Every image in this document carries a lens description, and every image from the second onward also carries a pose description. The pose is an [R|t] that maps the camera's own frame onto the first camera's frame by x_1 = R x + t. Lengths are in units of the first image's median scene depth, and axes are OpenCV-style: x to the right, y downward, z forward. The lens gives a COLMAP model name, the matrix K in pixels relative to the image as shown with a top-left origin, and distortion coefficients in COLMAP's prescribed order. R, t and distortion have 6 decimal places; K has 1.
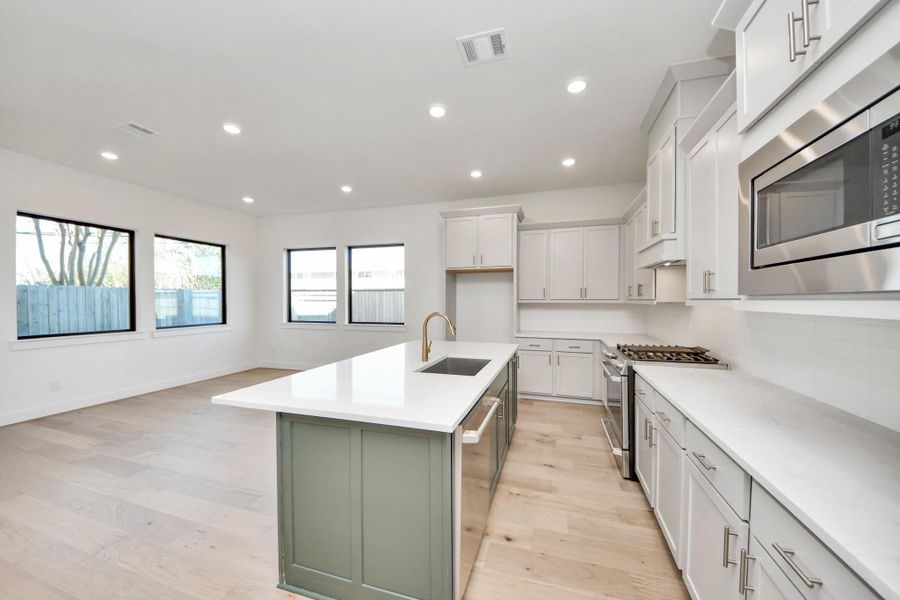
lens RADIAL K [[333.5, 0, 447.3], [0, 333.5, 306.2], [0, 0, 1]] dist [0.024050, -0.013662]
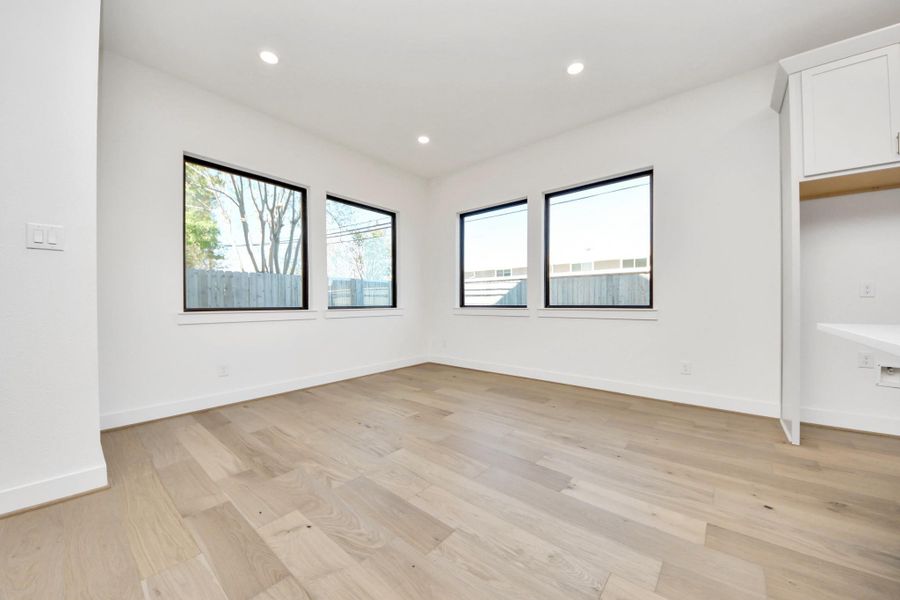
lens RADIAL K [[333.5, 0, 447.3], [0, 333.5, 306.2], [0, 0, 1]] dist [0.024050, -0.013662]
pose [[0.921131, -0.005241, -0.389216, -0.245755], [0.002818, 0.999973, -0.006795, 0.062350], [0.389241, 0.005162, 0.921121, 0.320846]]
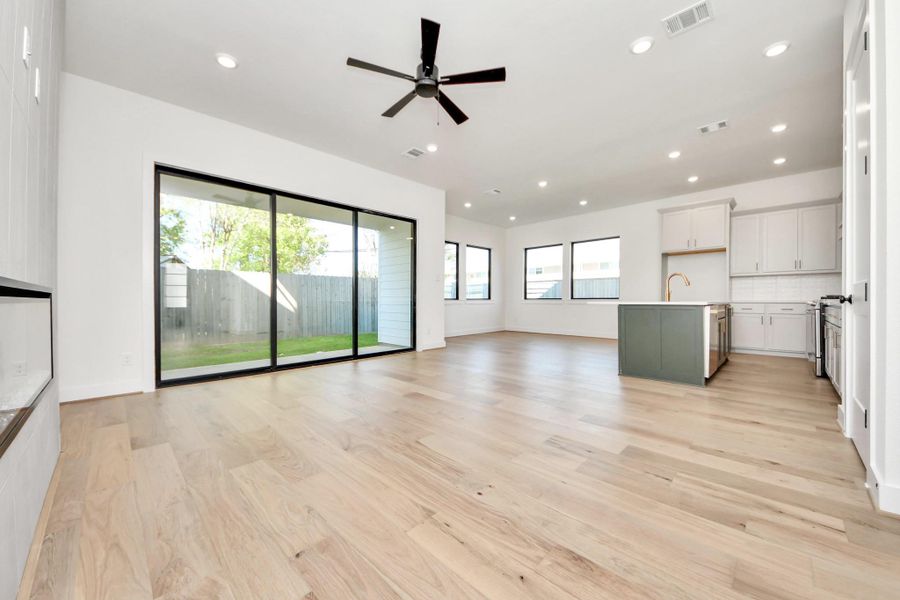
lens RADIAL K [[332.3, 0, 446.2], [0, 332.3, 310.2], [0, 0, 1]] dist [0.000276, -0.013233]
pose [[0.884730, 0.007026, -0.466051, -0.133837], [0.001338, 0.999844, 0.017613, 0.085229], [0.466102, -0.016206, 0.884583, -0.517236]]
